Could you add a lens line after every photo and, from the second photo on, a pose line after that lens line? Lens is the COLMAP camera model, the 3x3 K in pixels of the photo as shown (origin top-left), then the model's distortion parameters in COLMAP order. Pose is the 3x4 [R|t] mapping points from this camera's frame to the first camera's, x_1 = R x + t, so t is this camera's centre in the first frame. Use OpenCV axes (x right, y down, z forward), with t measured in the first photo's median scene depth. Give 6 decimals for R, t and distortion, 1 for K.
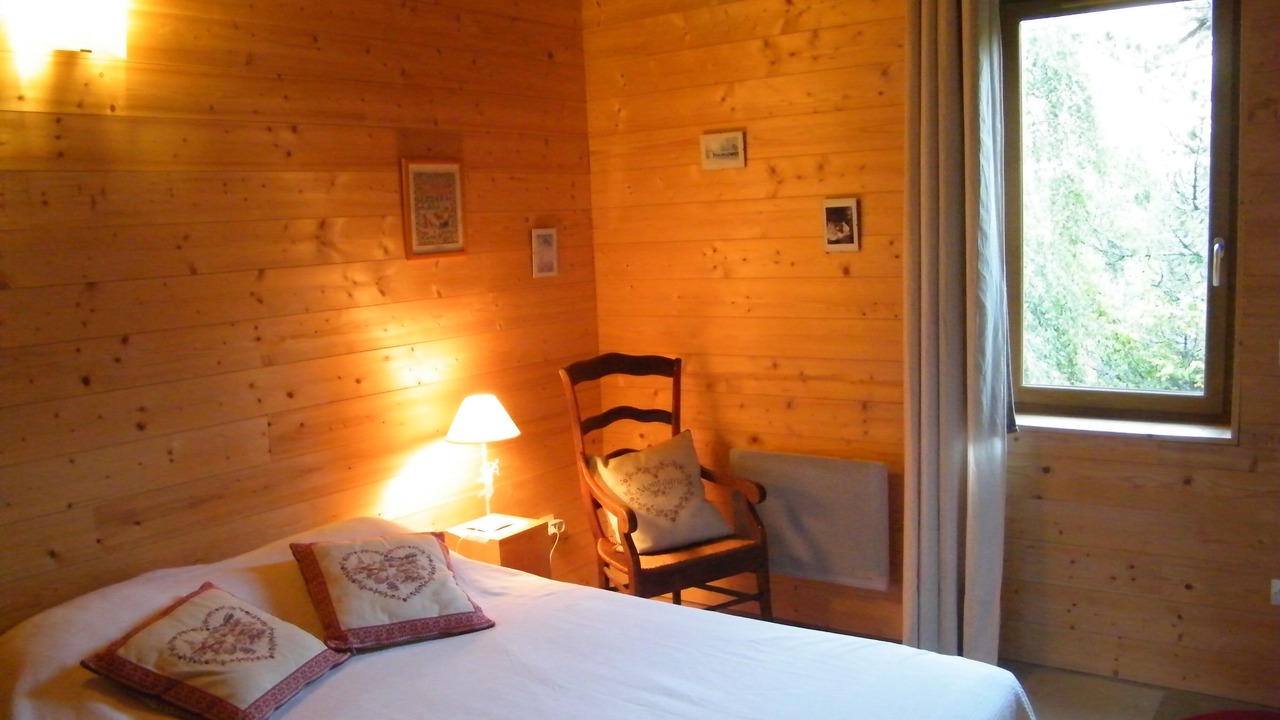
lens RADIAL K [[1075.3, 0, 643.4], [0, 1075.3, 370.4], [0, 0, 1]] dist [-0.200053, 0.187010]
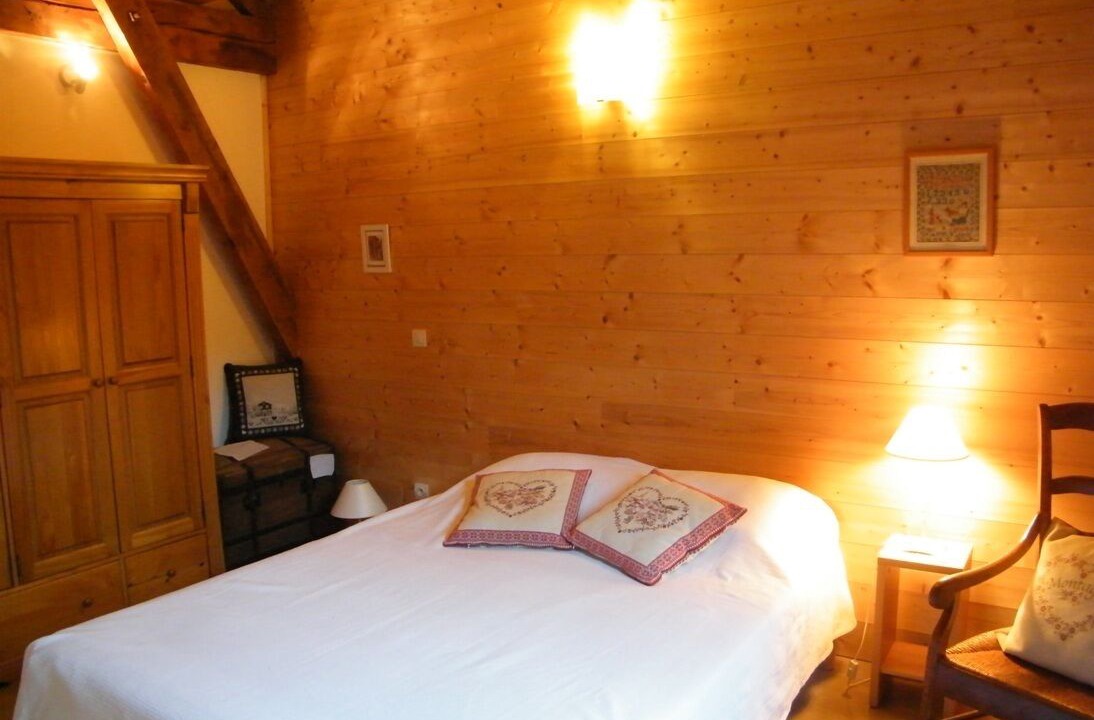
lens RADIAL K [[966.9, 0, 546.3], [0, 966.9, 348.4], [0, 0, 1]] dist [-0.094997, 0.012346]
pose [[0.047630, 0.168189, -0.984603, 0.641599], [-0.108940, 0.980717, 0.162255, -0.126574], [0.992907, 0.099535, 0.065034, 0.620633]]
